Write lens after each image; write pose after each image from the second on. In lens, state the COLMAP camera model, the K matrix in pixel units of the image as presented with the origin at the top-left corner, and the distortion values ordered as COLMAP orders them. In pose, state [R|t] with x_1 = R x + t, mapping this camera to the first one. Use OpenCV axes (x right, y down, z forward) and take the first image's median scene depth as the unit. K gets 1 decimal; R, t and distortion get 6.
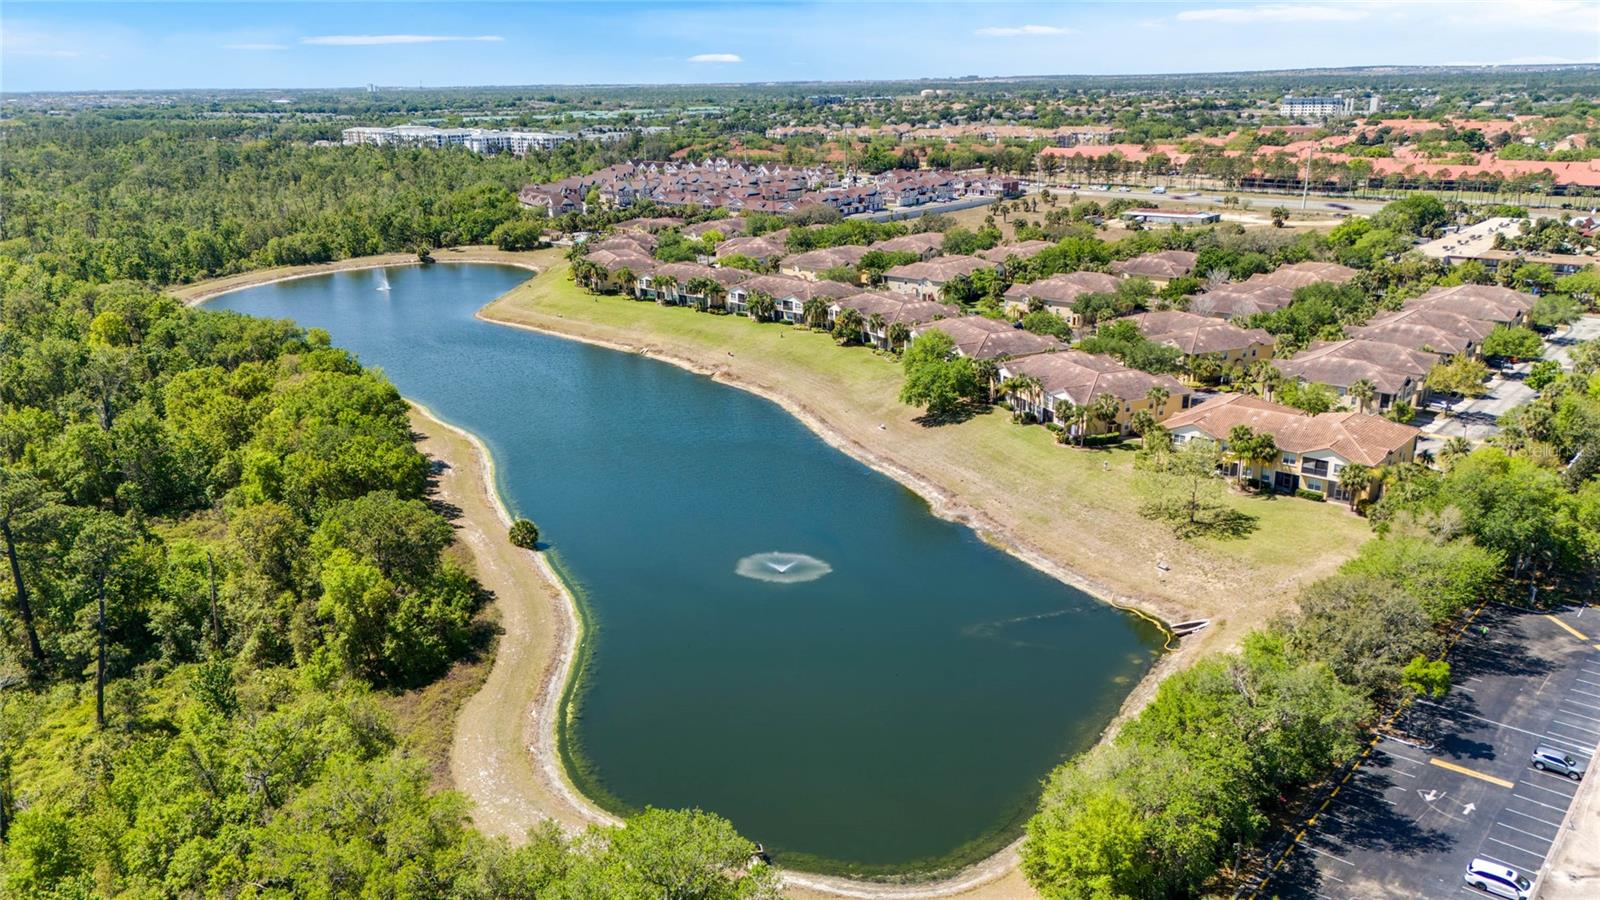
lens RADIAL K [[1176.1, 0, 800.0], [0, 1176.1, 450.0], [0, 0, 1]] dist [0.102708, -0.107131]
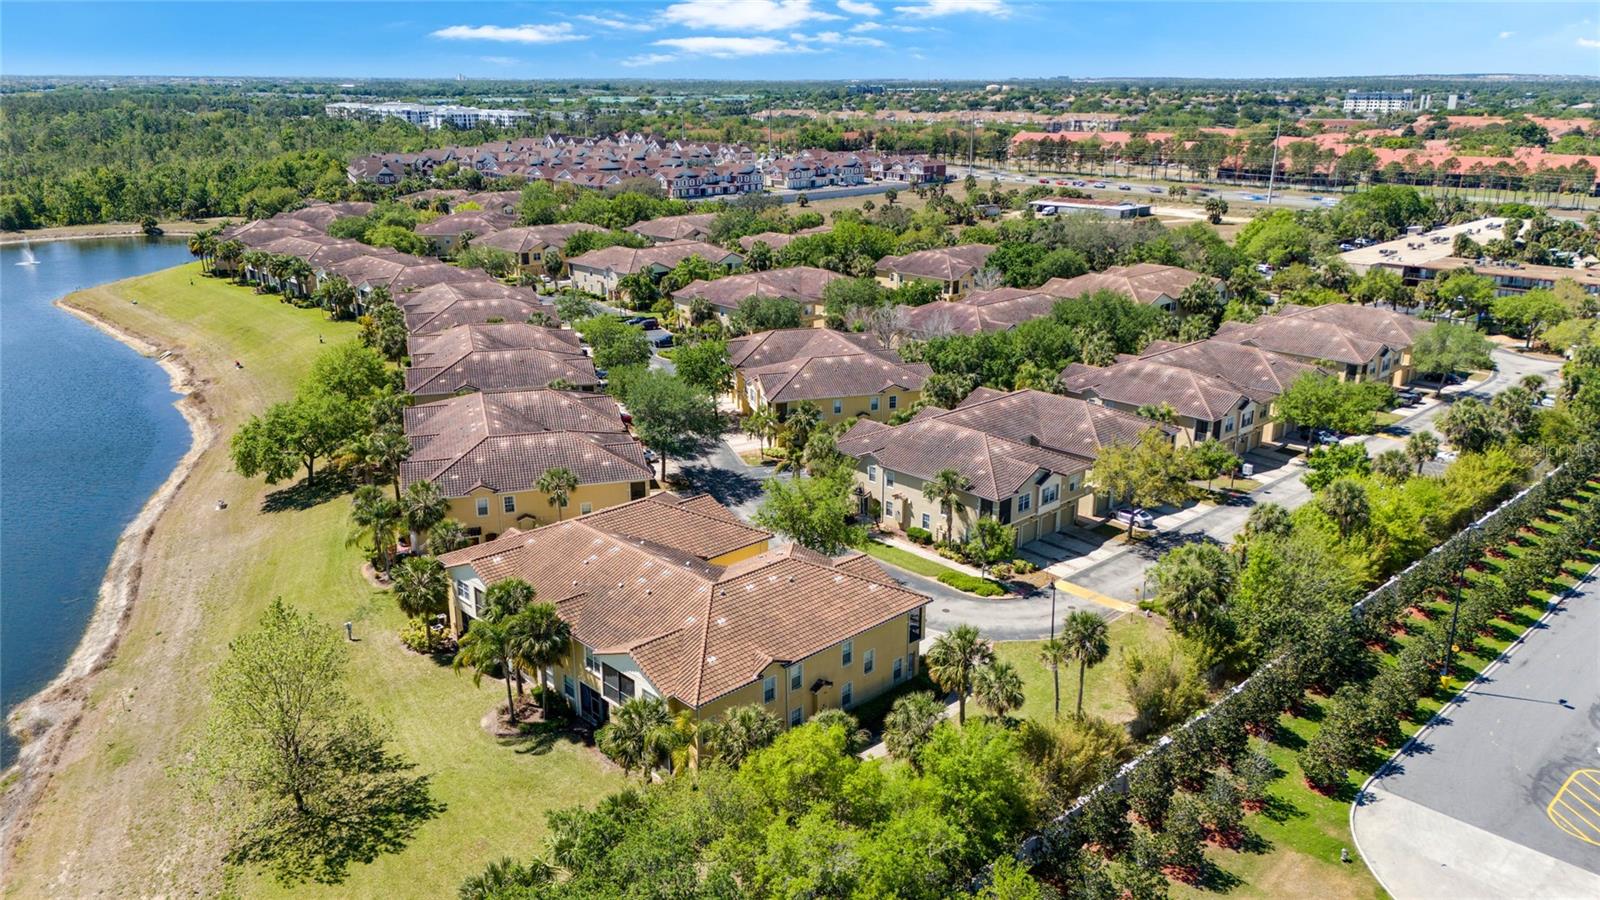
lens RADIAL K [[1176.1, 0, 800.0], [0, 1176.1, 450.0], [0, 0, 1]] dist [0.102708, -0.107131]
pose [[0.996750, 0.040990, -0.069347, 0.180606], [-0.040948, 0.999159, 0.002020, -0.027183], [0.069371, 0.000826, 0.997591, 0.191121]]
